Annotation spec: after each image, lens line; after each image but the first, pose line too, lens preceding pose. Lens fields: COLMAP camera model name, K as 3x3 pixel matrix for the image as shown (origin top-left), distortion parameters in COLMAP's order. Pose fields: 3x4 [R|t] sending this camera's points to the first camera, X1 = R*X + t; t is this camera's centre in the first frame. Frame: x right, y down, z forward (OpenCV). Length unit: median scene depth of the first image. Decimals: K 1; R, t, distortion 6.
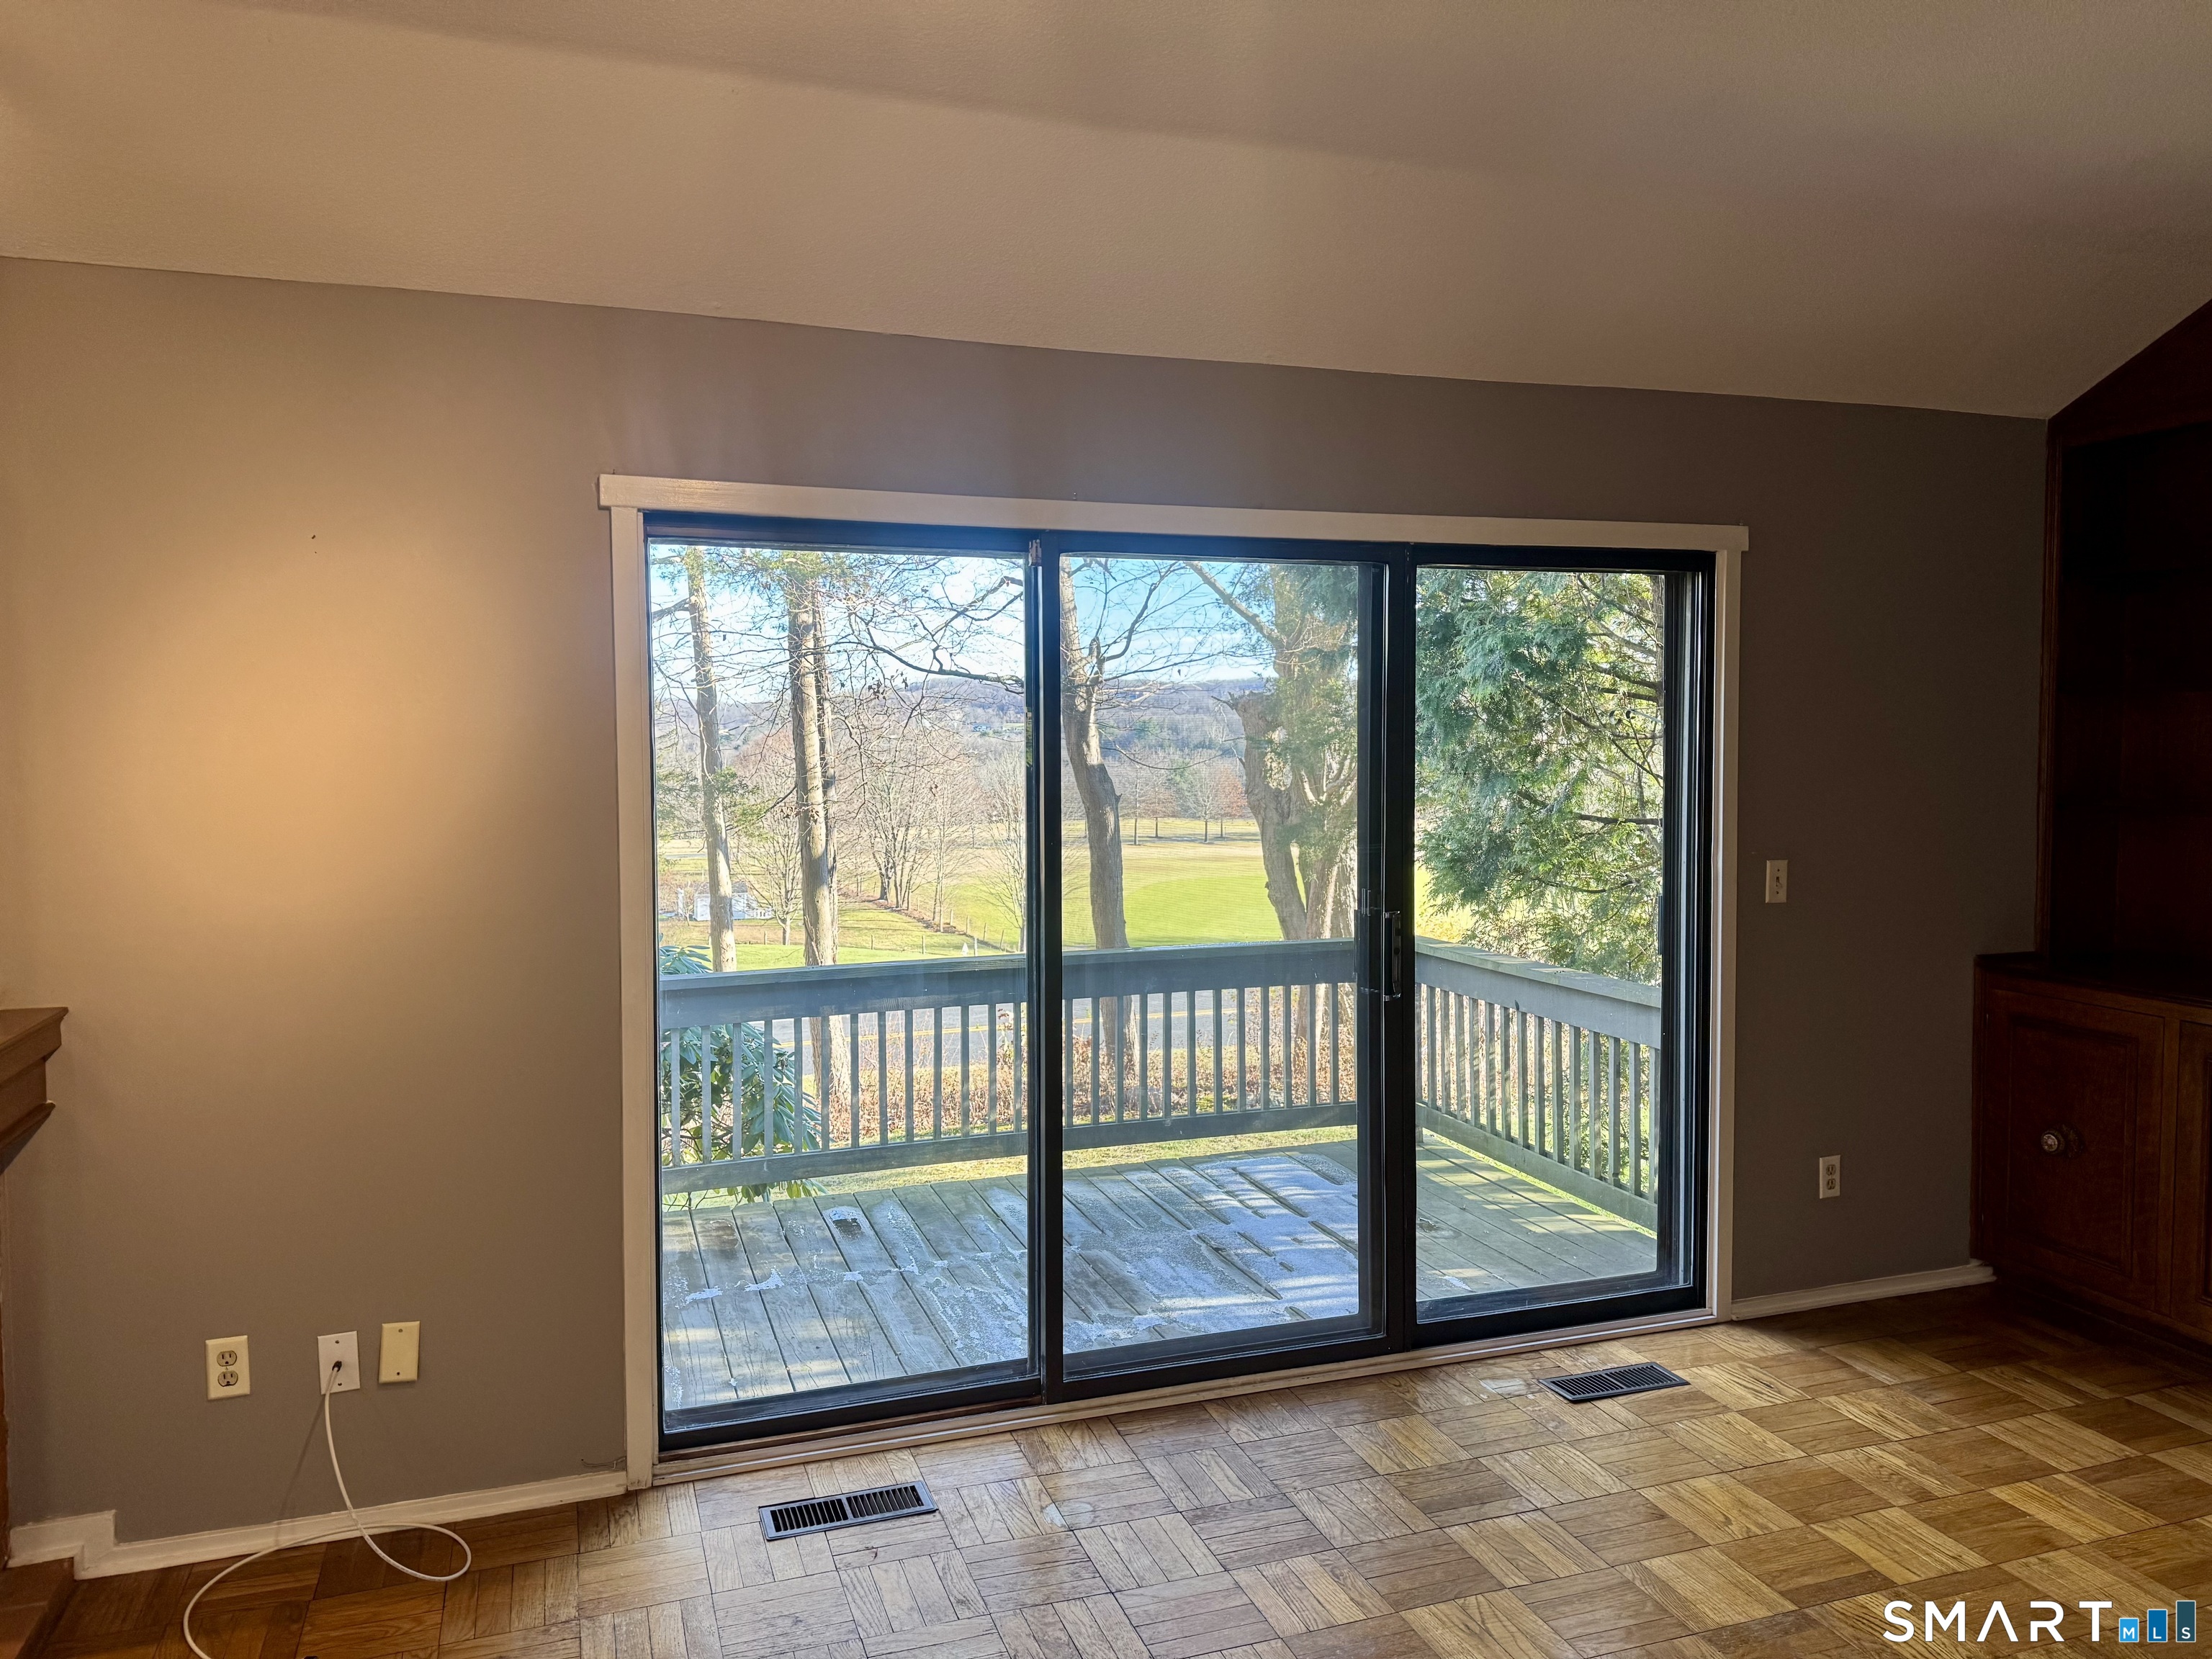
lens RADIAL K [[1548.9, 0, 1100.5], [0, 1548.9, 801.3], [0, 0, 1]] dist [0.066265, -0.074337]
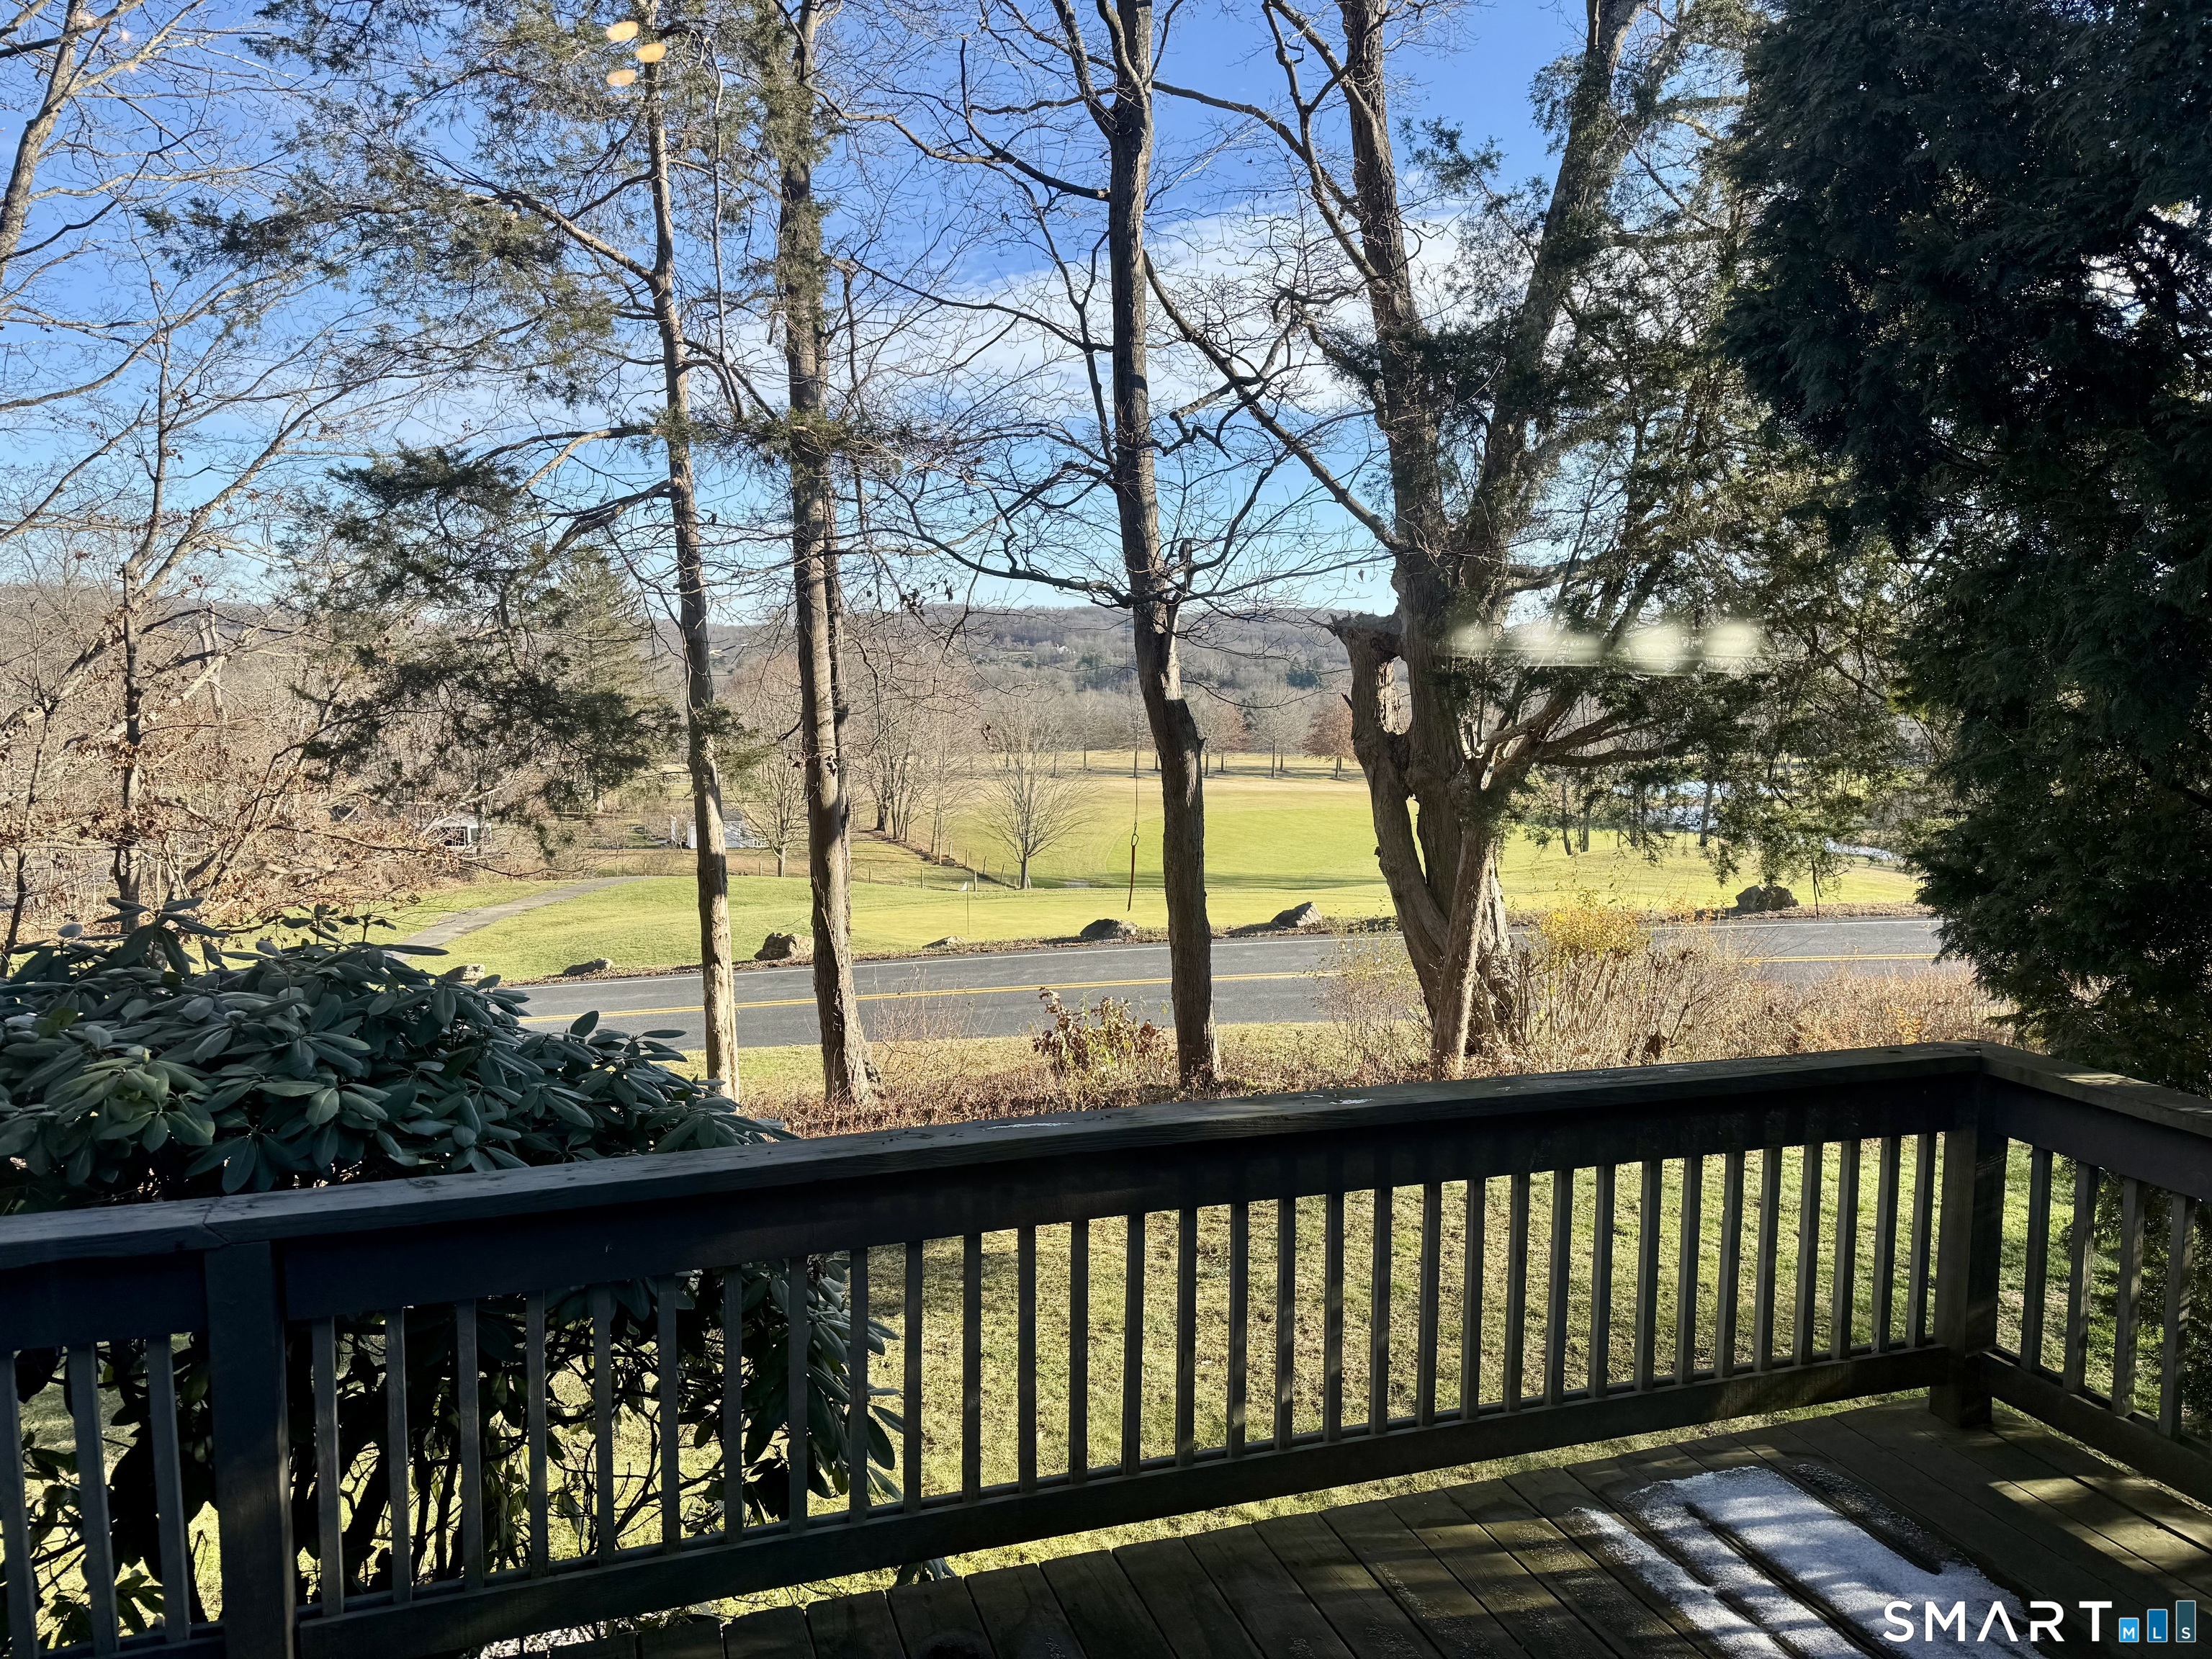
lens RADIAL K [[1537.4, 0, 1106.0], [0, 1537.4, 829.5], [0, 0, 1]] dist [0.102712, -0.134372]
pose [[0.999809, 0.017307, 0.009128, -0.182049], [-0.017850, 0.997844, 0.063157, -0.028049], [-0.008015, -0.063308, 0.997962, 0.769568]]
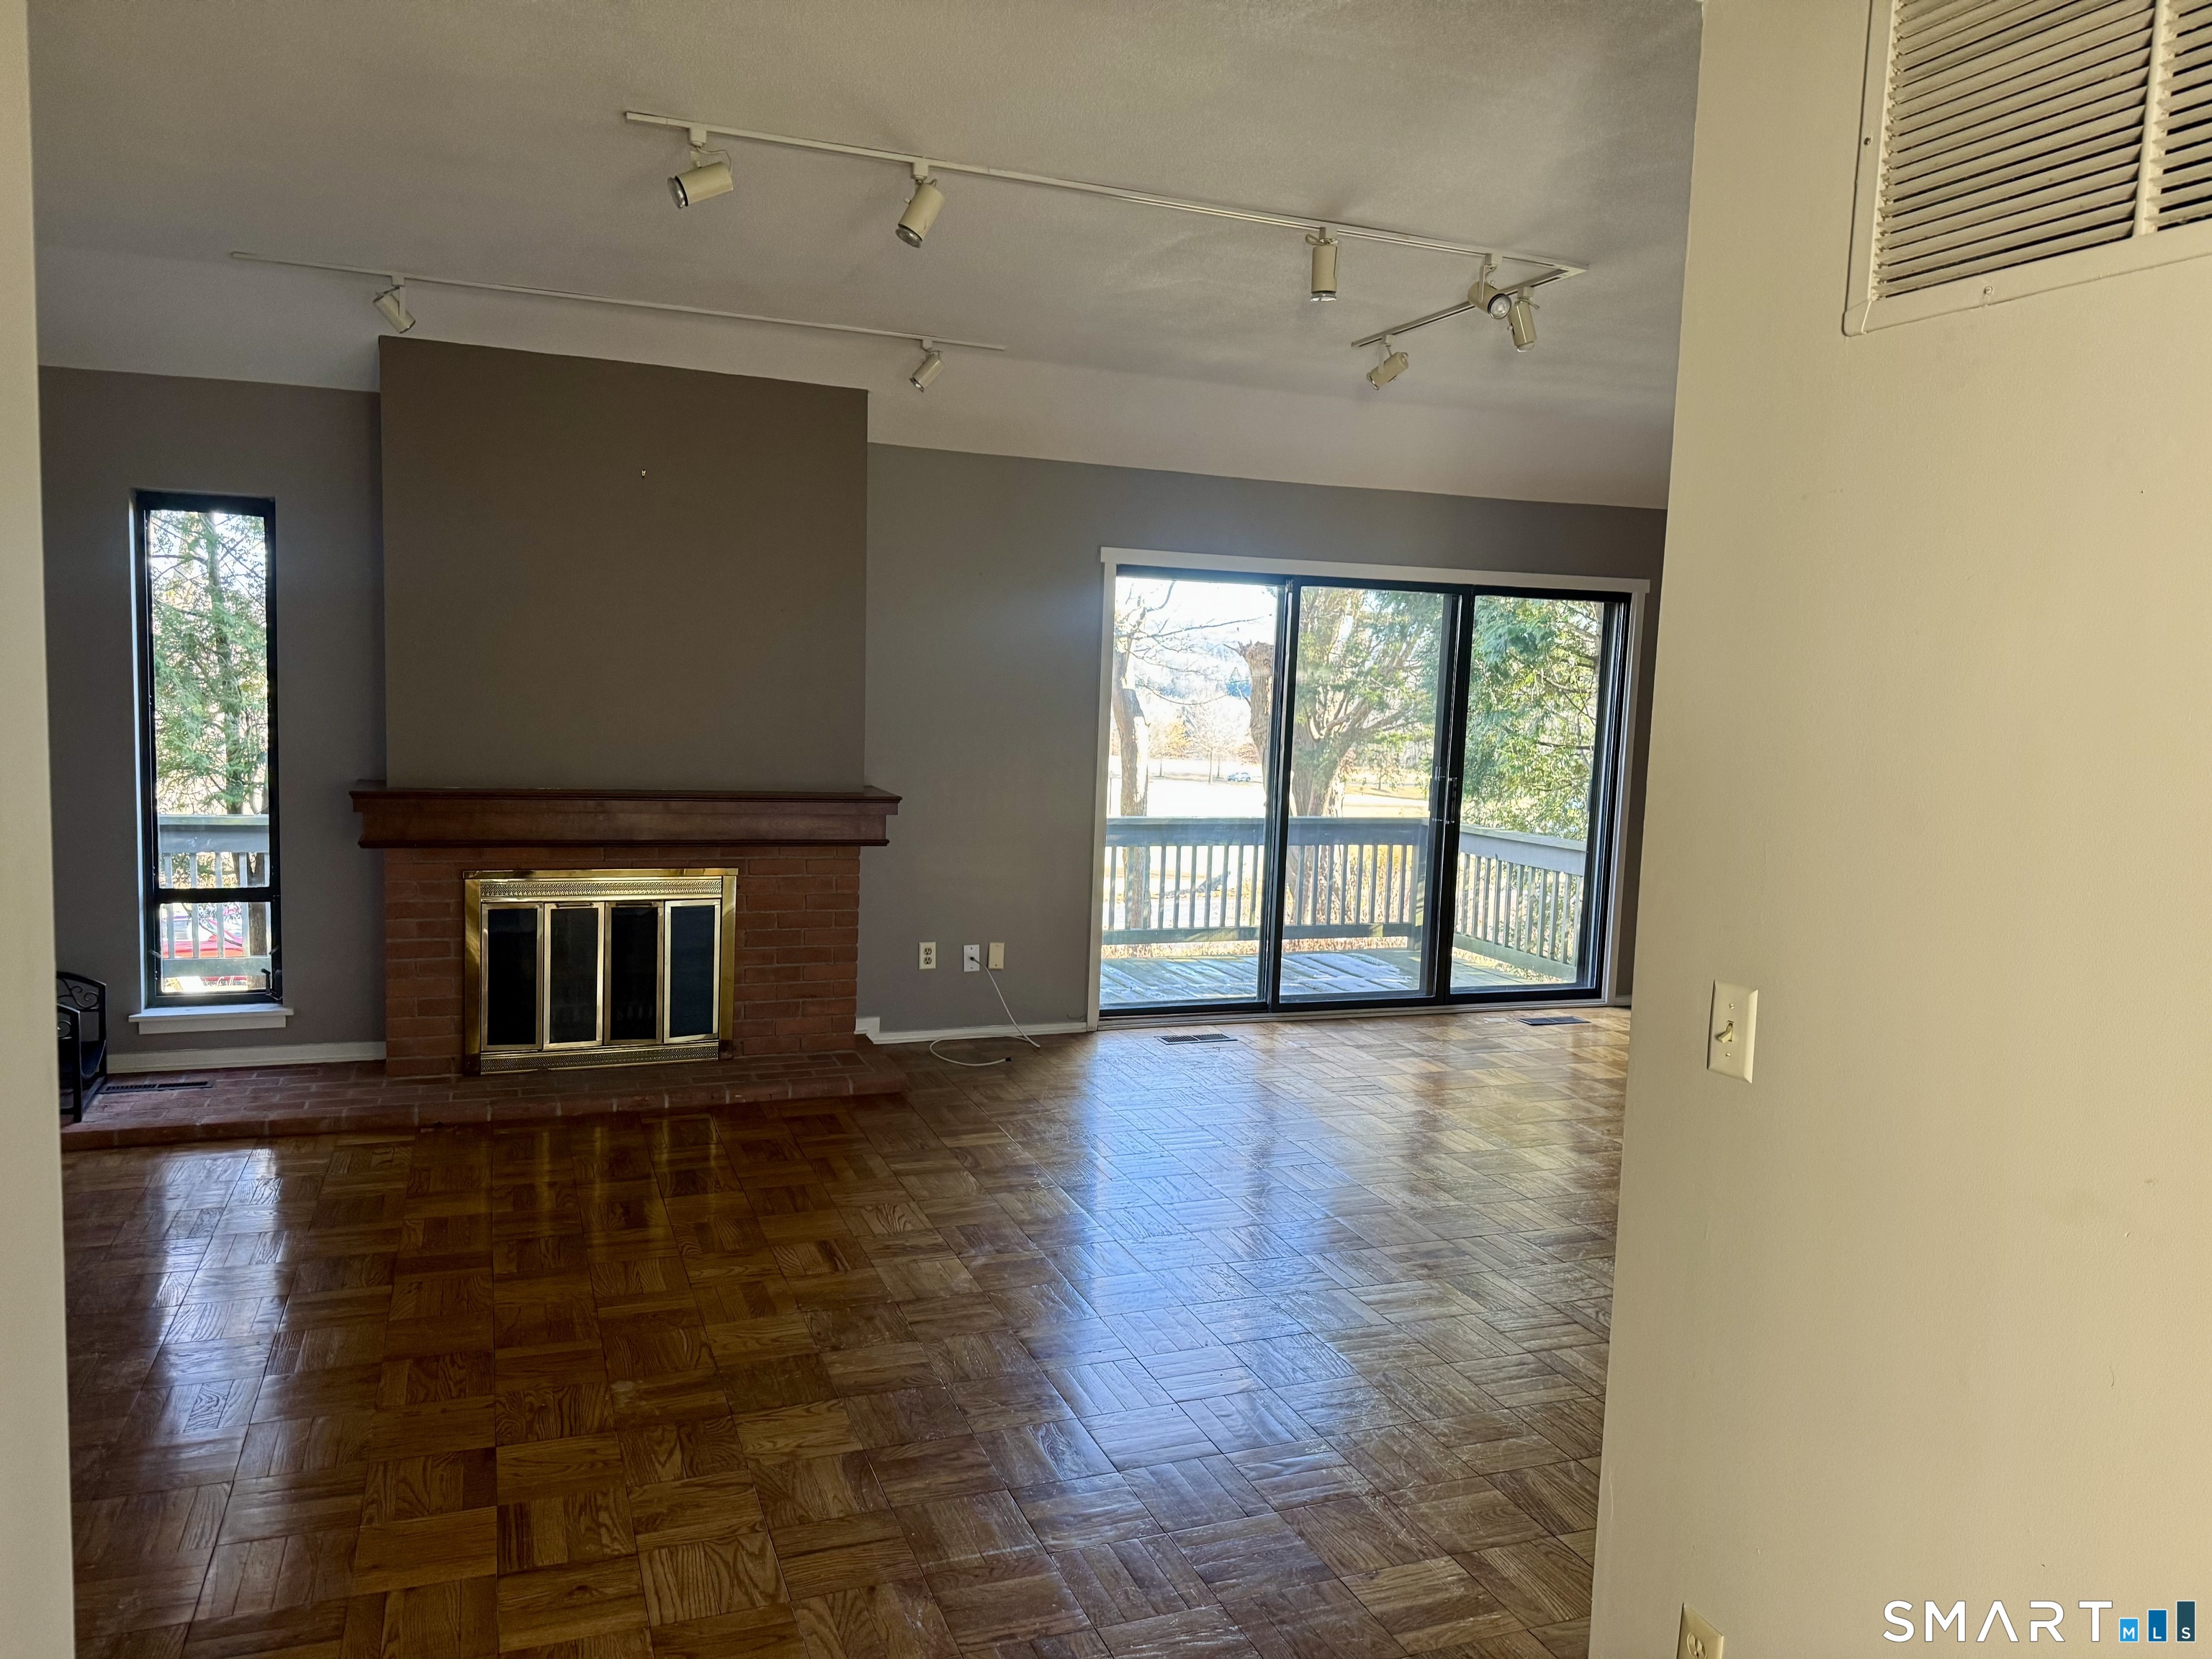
lens RADIAL K [[1565.0, 0, 1097.2], [0, 1565.0, 831.3], [0, 0, 1]] dist [0.066567, -0.001079]
pose [[0.998262, 0.037759, 0.045249, -0.318506], [-0.040381, 0.997470, 0.058502, 0.039048], [-0.042926, -0.060228, 0.997261, -0.870347]]
